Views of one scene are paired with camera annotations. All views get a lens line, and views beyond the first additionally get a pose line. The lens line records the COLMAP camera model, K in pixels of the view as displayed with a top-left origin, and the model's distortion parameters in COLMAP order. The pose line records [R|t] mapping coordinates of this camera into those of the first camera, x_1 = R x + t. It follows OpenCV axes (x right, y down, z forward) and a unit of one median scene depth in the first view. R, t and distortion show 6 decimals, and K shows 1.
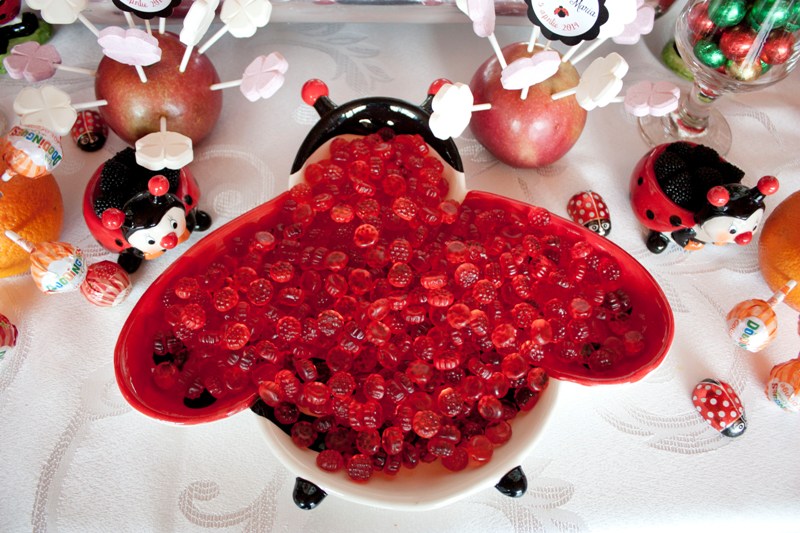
lens RADIAL K [[651.4, 0, 400.0], [0, 651.4, 266.5], [0, 0, 1]] dist [-0.168912, 0.132310]
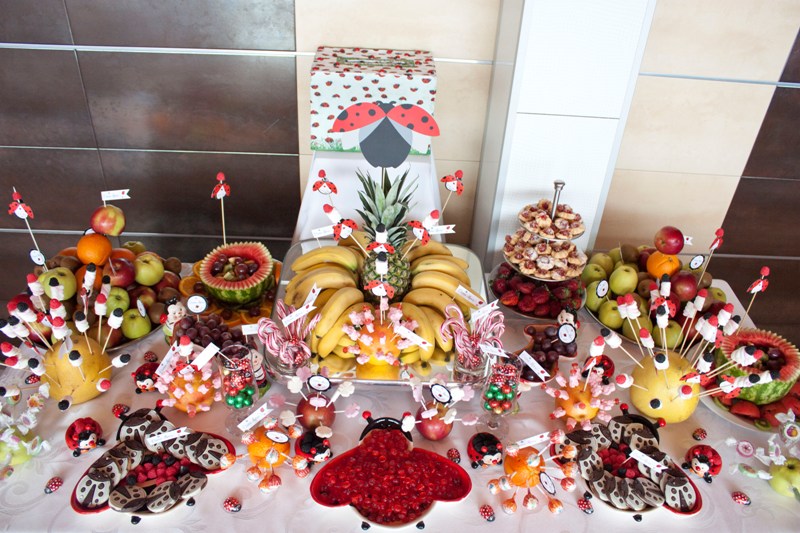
lens RADIAL K [[651.4, 0, 400.0], [0, 651.4, 266.5], [0, 0, 1]] dist [-0.168912, 0.132310]
pose [[0.999632, 0.026960, -0.003028, 0.024087], [-0.025905, 0.915384, -0.401747, 0.385667], [-0.008059, 0.401678, 0.915746, -2.552509]]
